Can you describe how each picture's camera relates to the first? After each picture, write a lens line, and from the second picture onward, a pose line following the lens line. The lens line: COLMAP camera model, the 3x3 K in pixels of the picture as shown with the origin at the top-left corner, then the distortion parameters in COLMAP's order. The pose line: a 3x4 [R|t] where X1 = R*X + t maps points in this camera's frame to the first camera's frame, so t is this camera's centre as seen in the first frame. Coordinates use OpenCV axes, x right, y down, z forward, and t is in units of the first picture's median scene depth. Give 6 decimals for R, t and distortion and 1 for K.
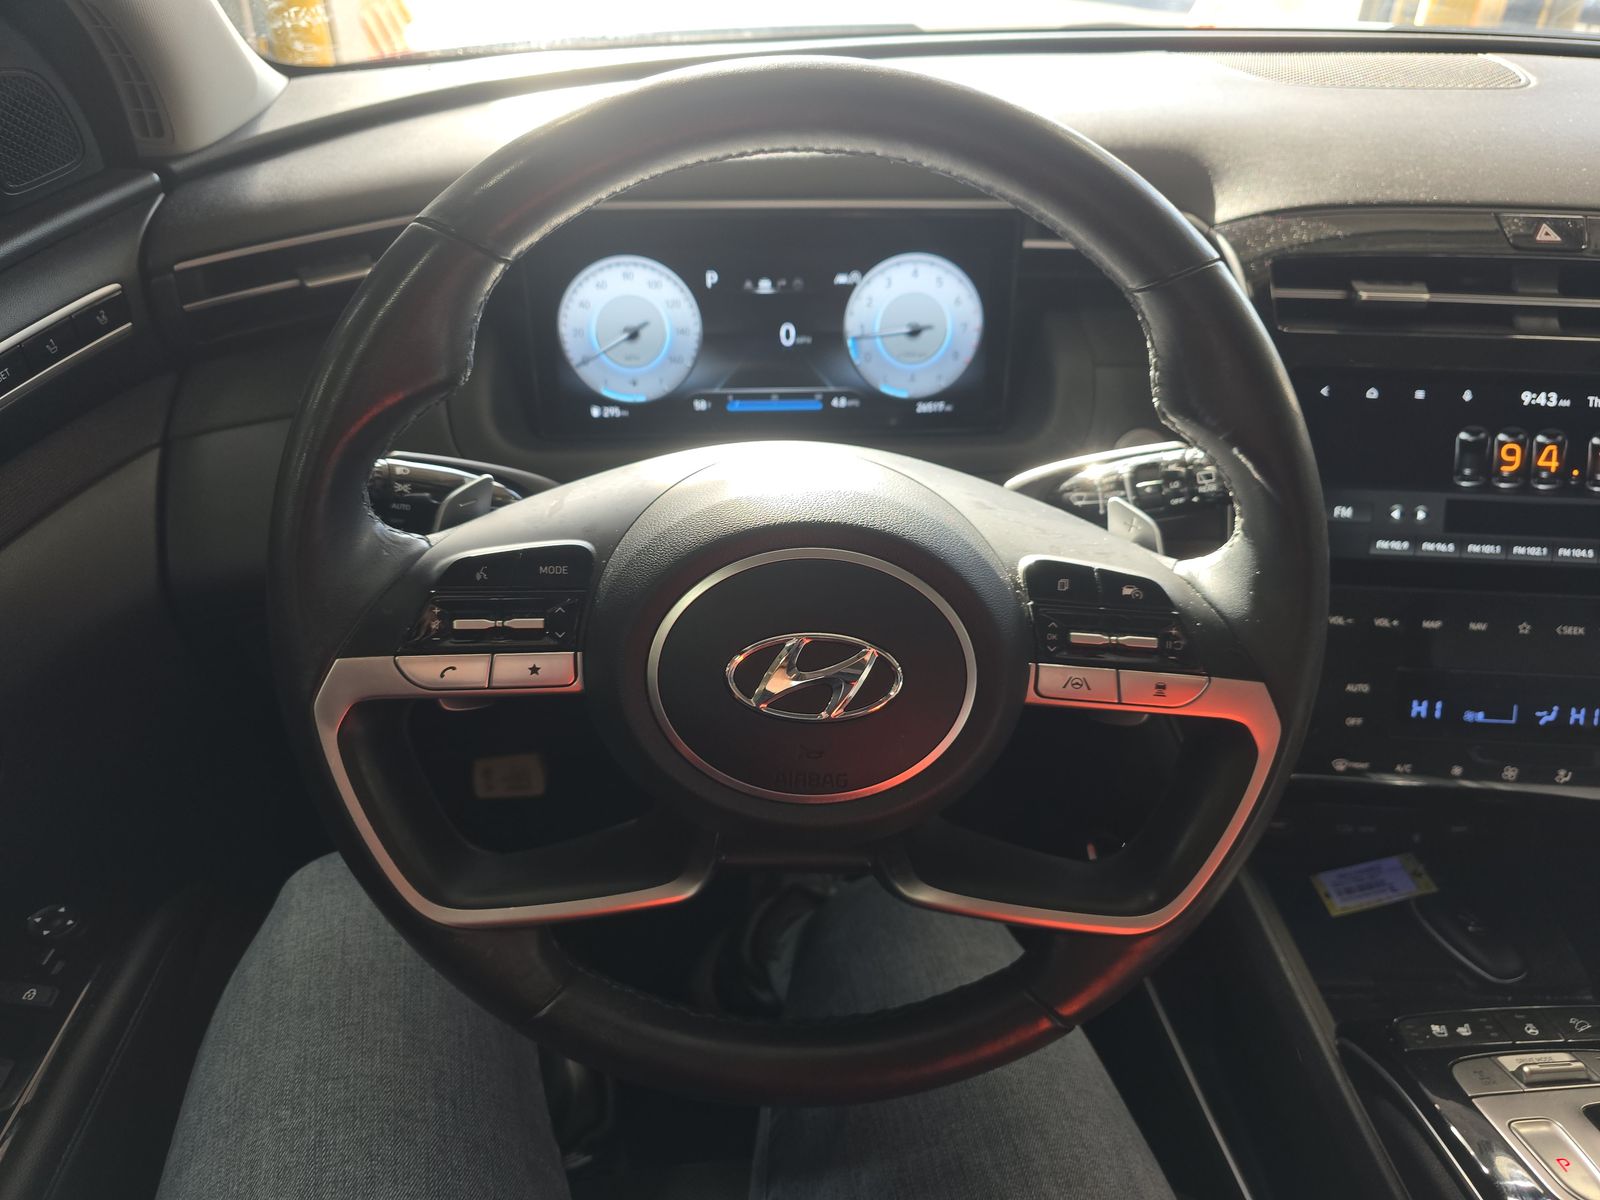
lens RADIAL K [[1059.6, 0, 797.0], [0, 1059.6, 599.1], [0, 0, 1]] dist [0.047178, -0.052050]
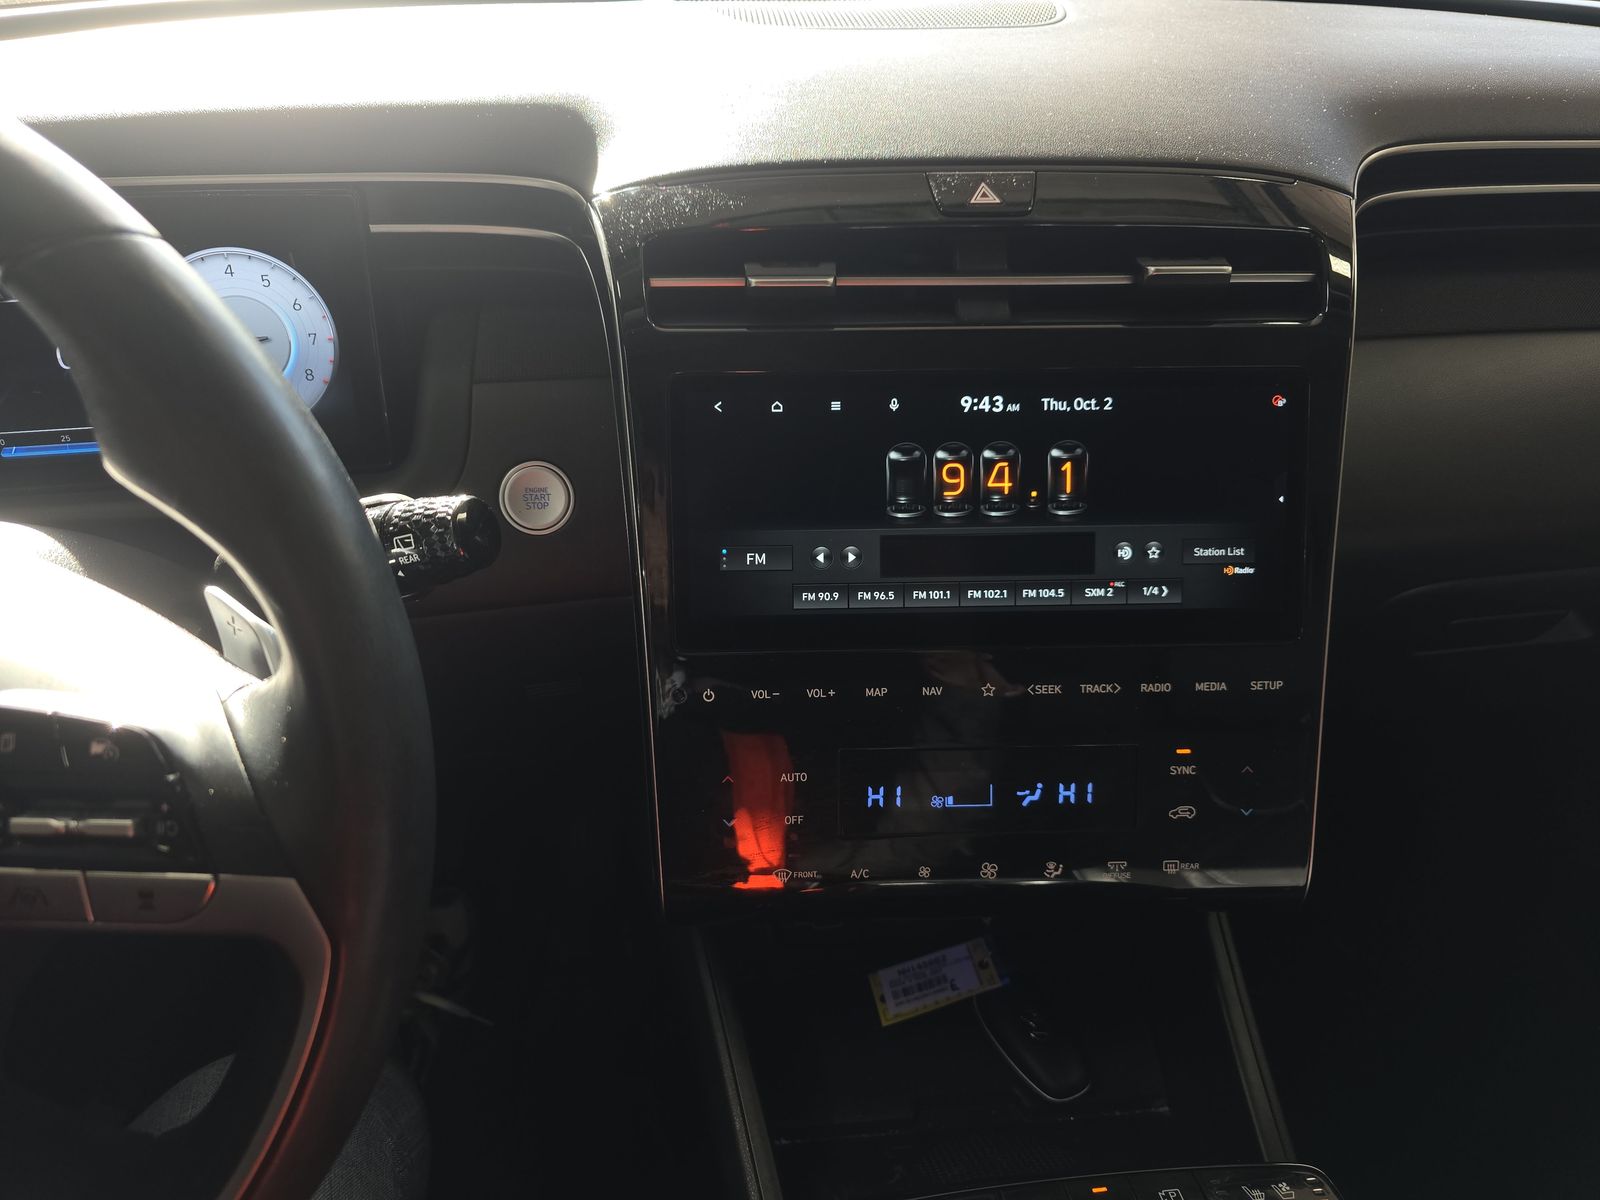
lens RADIAL K [[1059.6, 0, 797.0], [0, 1059.6, 599.1], [0, 0, 1]] dist [0.047178, -0.052050]
pose [[0.995736, -0.059534, 0.070466, 0.478946], [0.059309, 0.998226, 0.005274, -0.053101], [-0.070655, -0.001072, 0.997500, 0.214603]]
